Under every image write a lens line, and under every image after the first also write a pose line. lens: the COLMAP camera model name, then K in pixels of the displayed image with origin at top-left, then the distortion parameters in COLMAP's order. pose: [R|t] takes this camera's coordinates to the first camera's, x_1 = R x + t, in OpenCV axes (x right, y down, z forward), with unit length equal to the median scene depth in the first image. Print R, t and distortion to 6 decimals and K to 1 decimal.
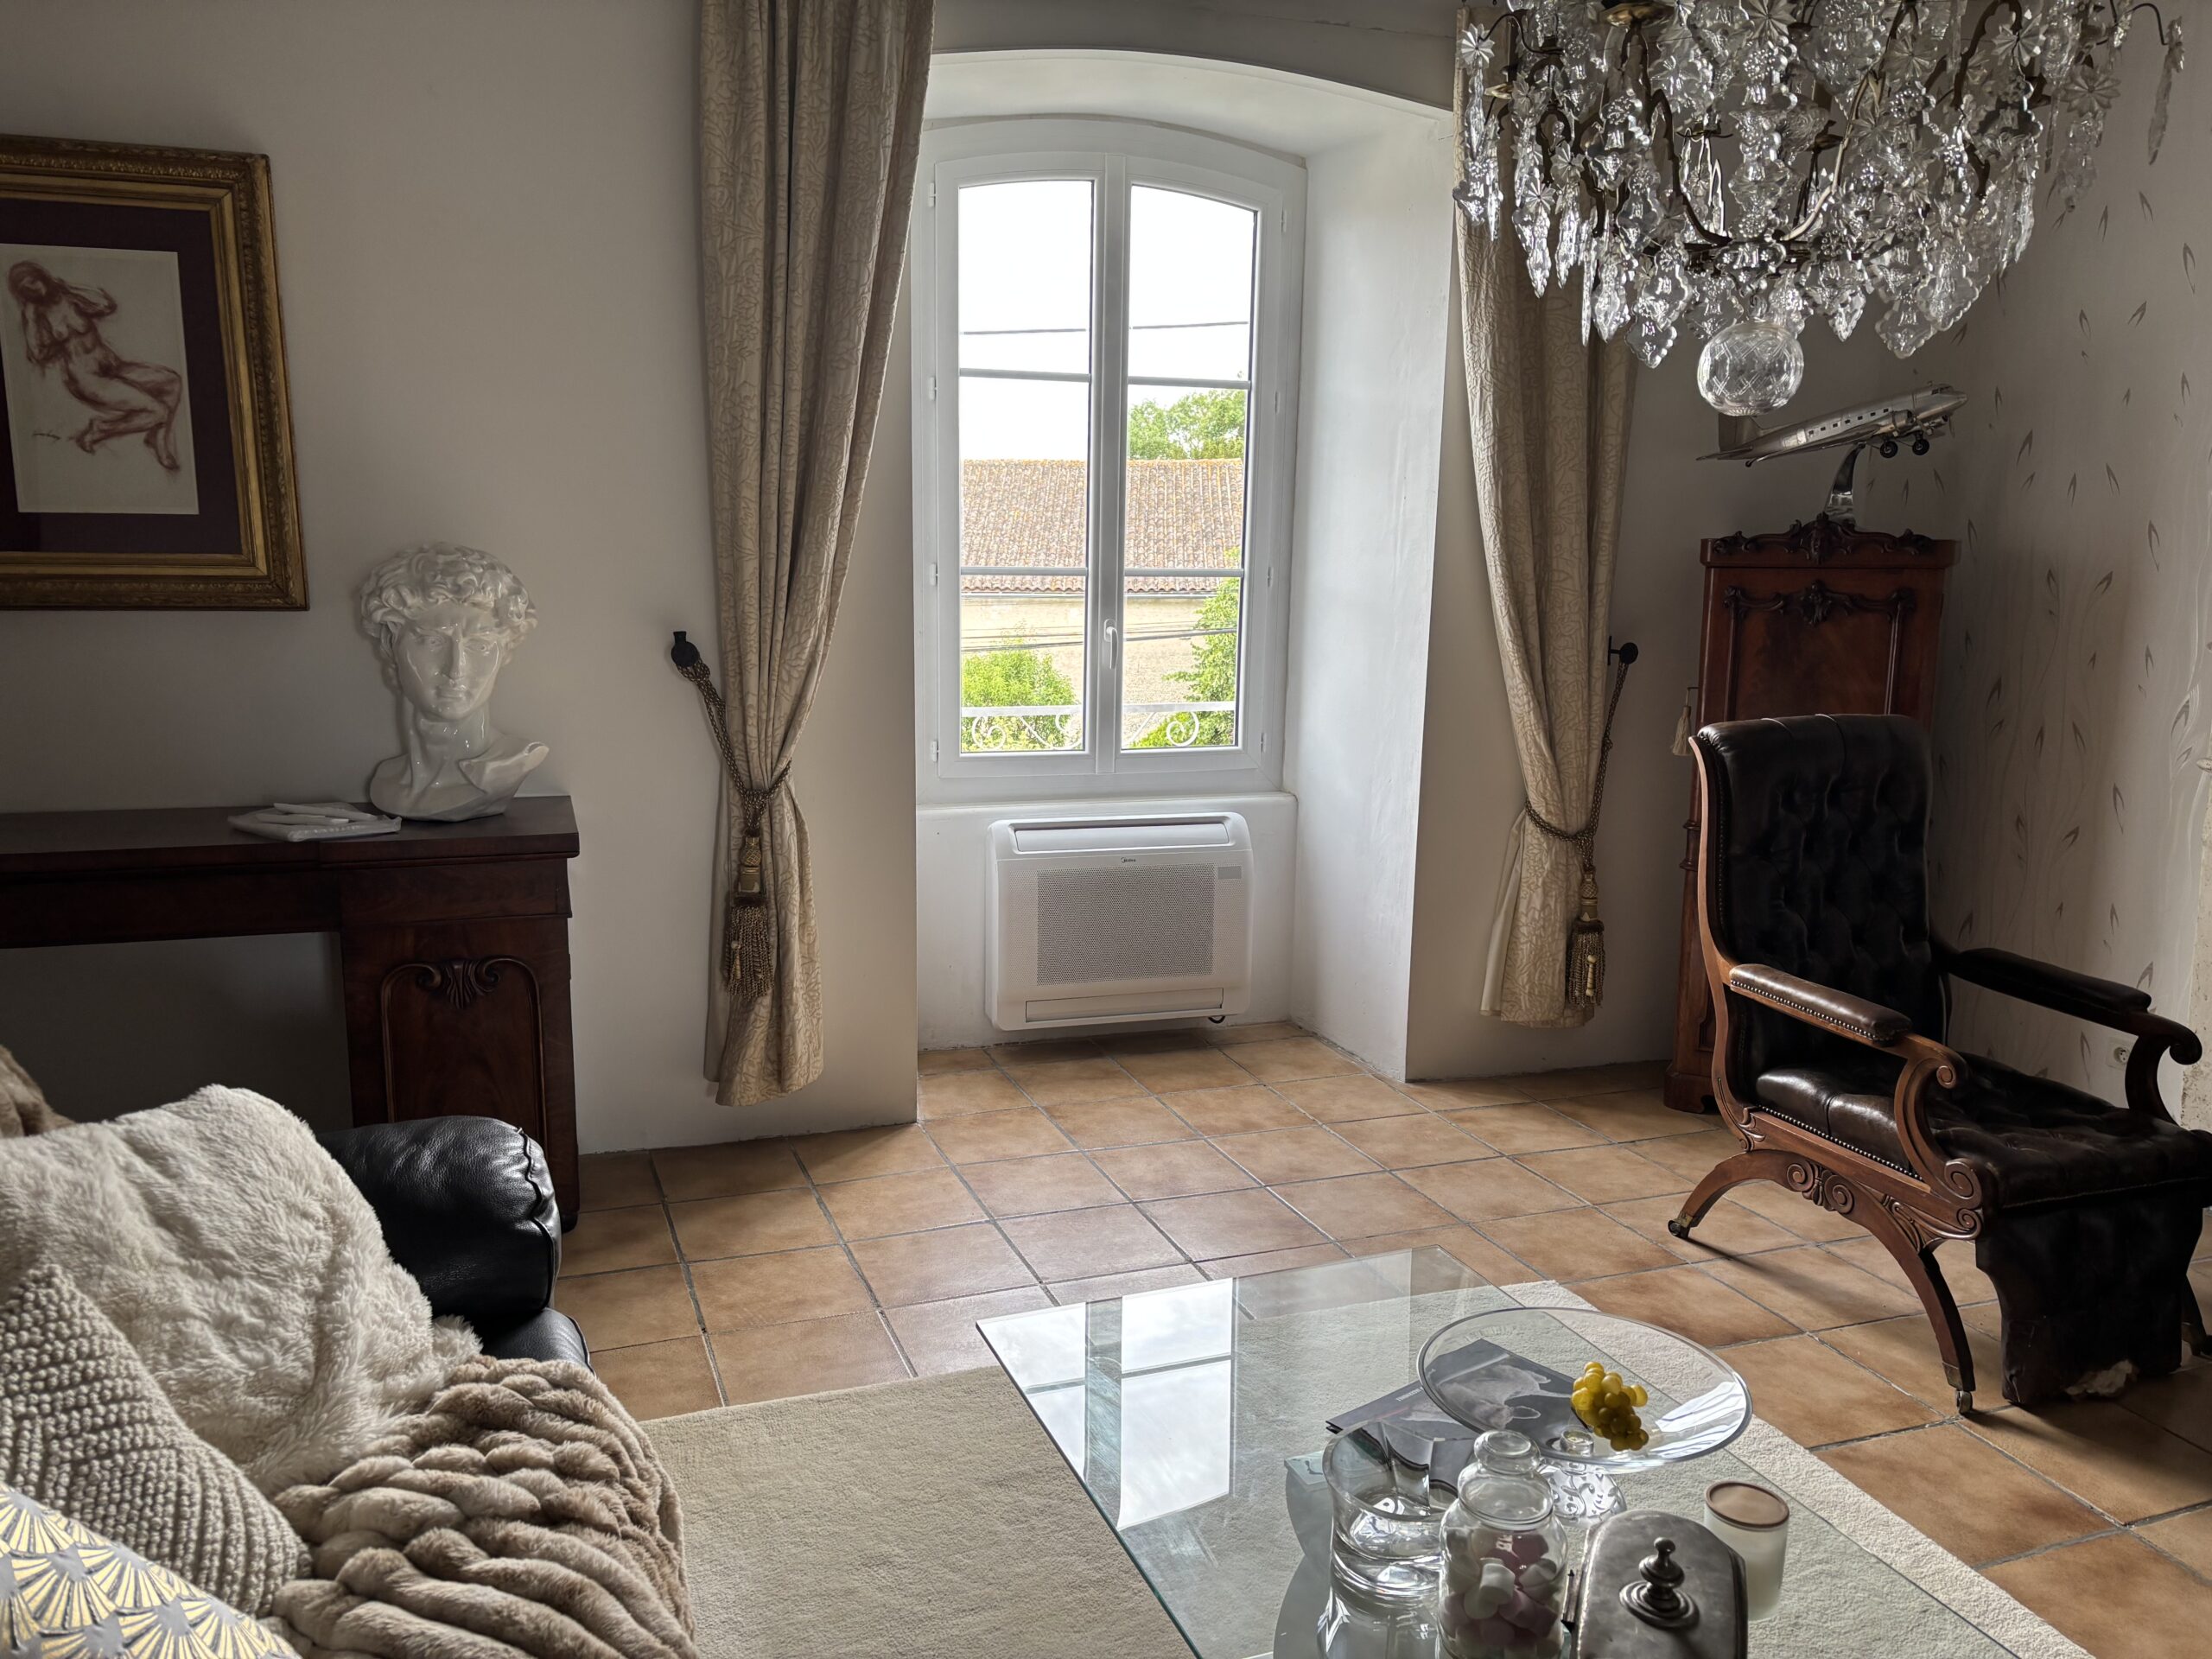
lens RADIAL K [[1663.4, 0, 1110.8], [0, 1663.4, 840.1], [0, 0, 1]] dist [0.081470, -0.102055]
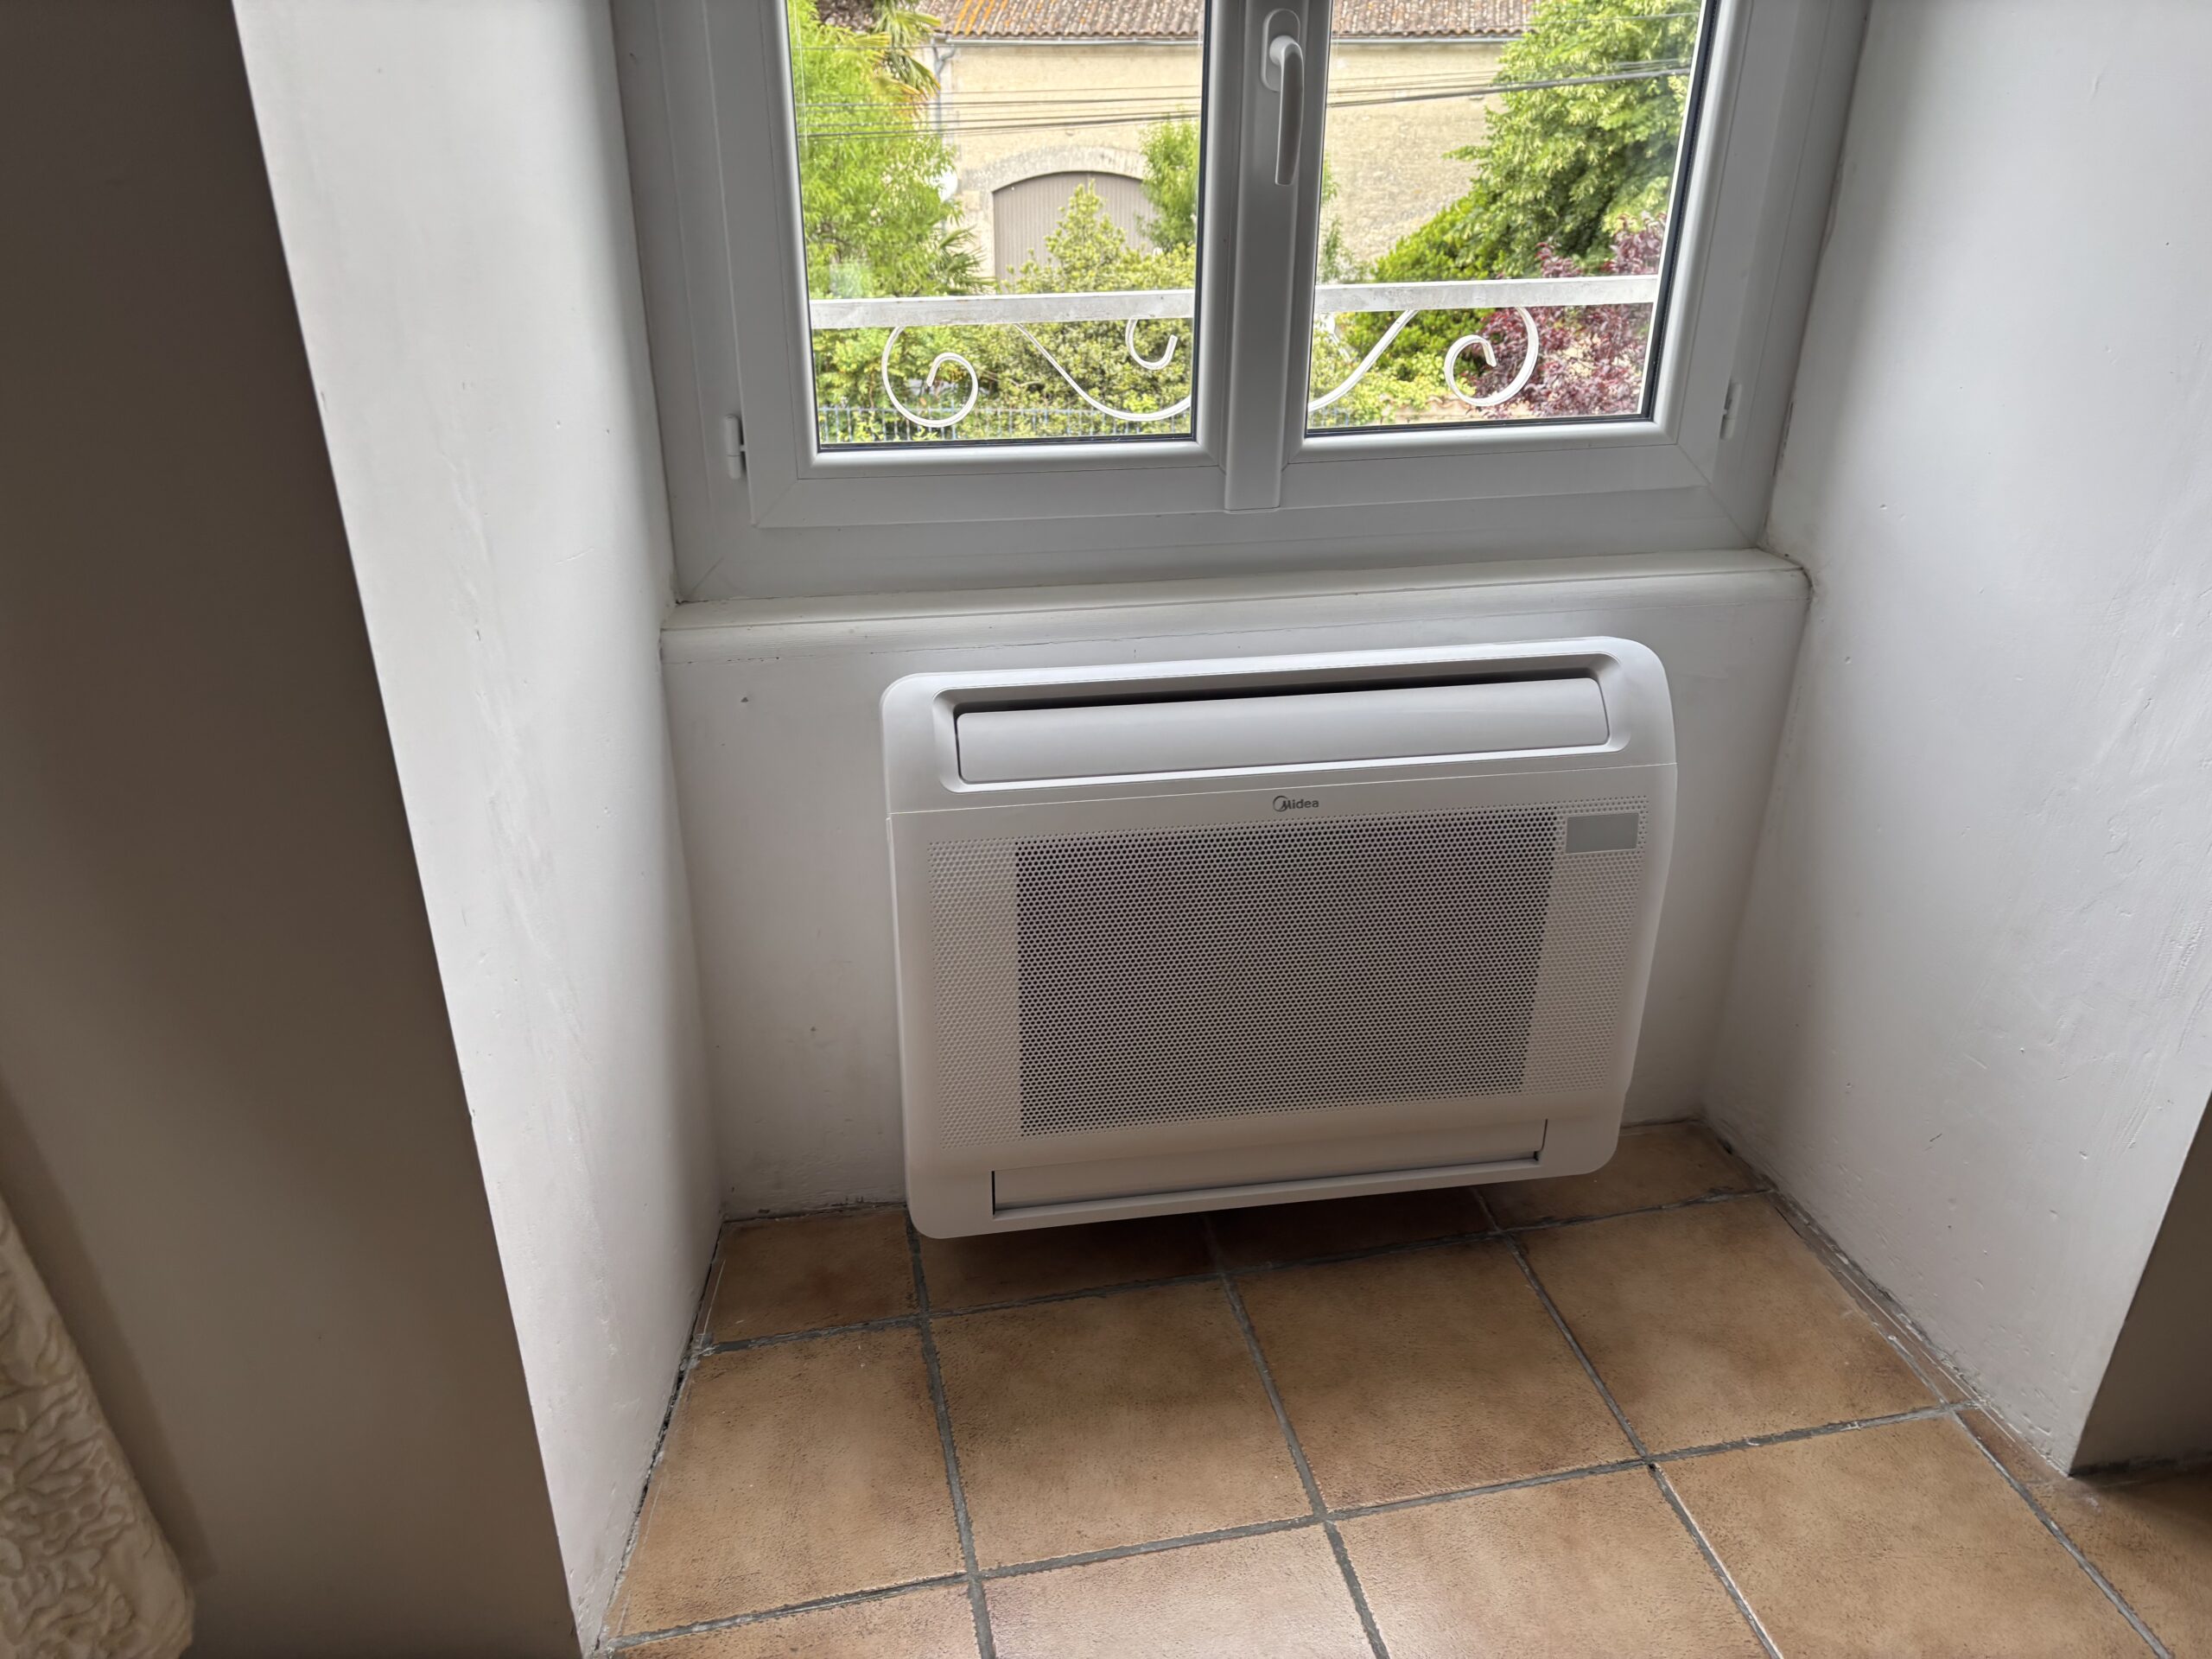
lens RADIAL K [[1663.4, 0, 1110.8], [0, 1663.4, 840.1], [0, 0, 1]] dist [0.081470, -0.102055]
pose [[0.988798, 0.059075, -0.137071, 0.020966], [-0.016948, 0.956841, 0.290117, -0.082170], [0.148294, -0.284544, 0.947124, 0.710790]]
